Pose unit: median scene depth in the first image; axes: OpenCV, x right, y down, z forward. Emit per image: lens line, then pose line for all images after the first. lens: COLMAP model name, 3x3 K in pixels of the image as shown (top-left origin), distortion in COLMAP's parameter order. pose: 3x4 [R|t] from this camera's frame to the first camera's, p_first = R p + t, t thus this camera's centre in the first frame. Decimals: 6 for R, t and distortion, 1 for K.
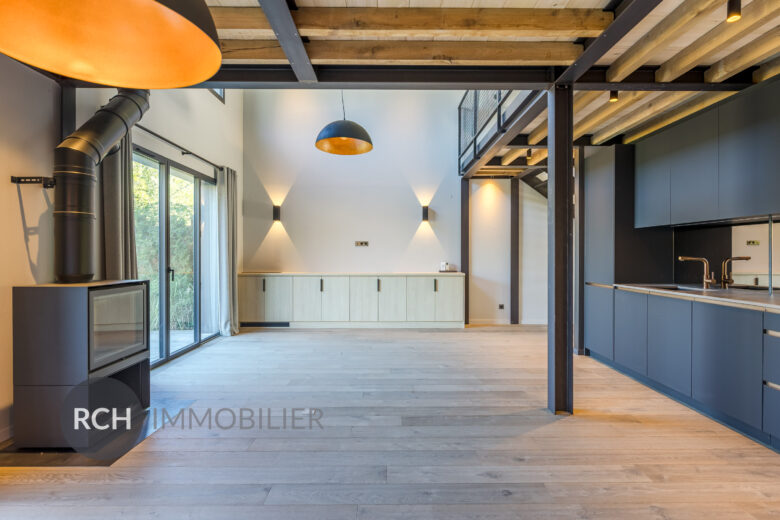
lens RADIAL K [[410.5, 0, 391.6], [0, 410.5, 258.2], [0, 0, 1]] dist [-0.007122, 0.000566]
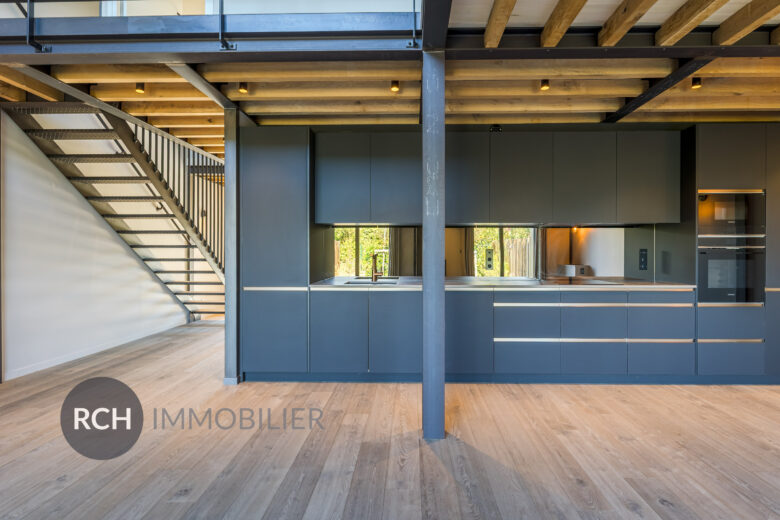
lens RADIAL K [[410.5, 0, 403.0], [0, 410.5, 256.0], [0, 0, 1]] dist [-0.007122, 0.000566]
pose [[0.030048, -0.011376, 0.999484, -0.492505], [0.008144, 0.999905, 0.011136, -0.011296], [-0.999515, 0.007805, 0.030137, 1.144935]]
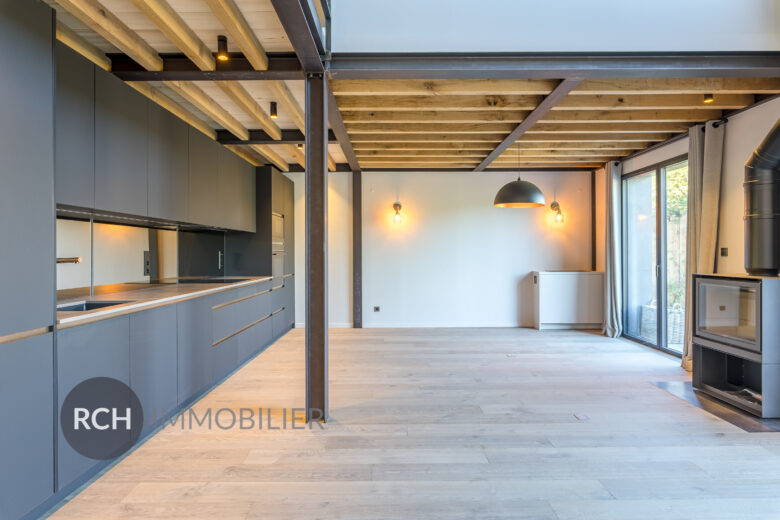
lens RADIAL K [[410.5, 0, 390.5], [0, 410.5, 253.7], [0, 0, 1]] dist [-0.007122, 0.000566]
pose [[-0.999914, 0.006232, 0.011520, 0.253545], [0.006361, 0.999917, 0.011247, -0.019902], [-0.011449, 0.011320, -0.999870, 2.143815]]
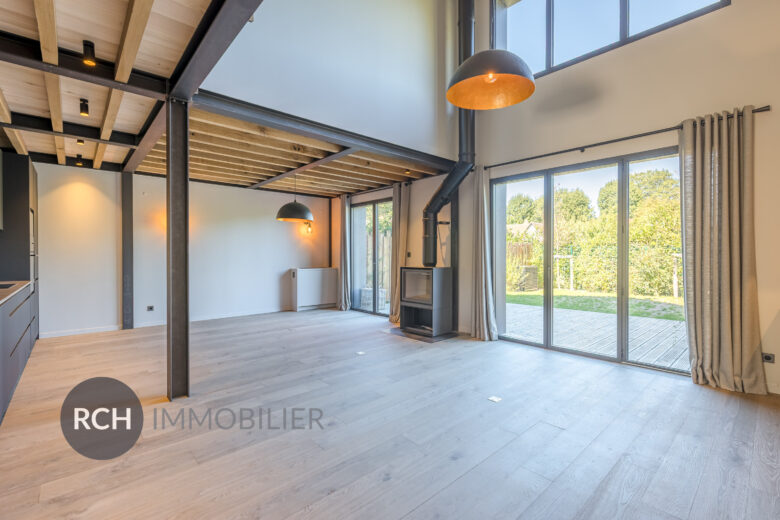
lens RADIAL K [[350.7, 0, 389.9], [0, 350.7, 255.0], [0, 0, 1]] dist [-0.003459, 0.000350]
pose [[-0.748283, 0.002332, -0.663375, 0.672769], [-0.005316, 0.999941, 0.009511, -0.021250], [0.663358, 0.010644, -0.748227, 2.295845]]
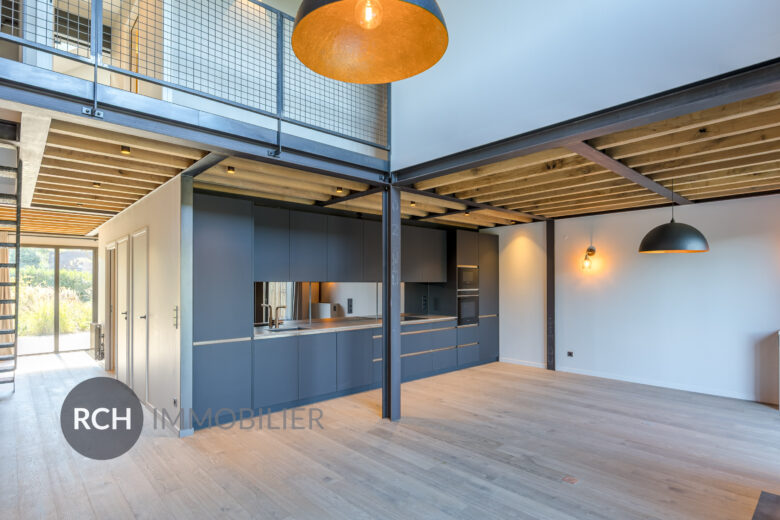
lens RADIAL K [[410.5, 0, 396.3], [0, 410.5, 277.9], [0, 0, 1]] dist [-0.007122, 0.000566]
pose [[-0.676064, 0.014066, 0.736709, -0.701941], [0.009124, 0.999901, -0.010718, -0.100017], [-0.736786, -0.000524, -0.676125, 2.138686]]
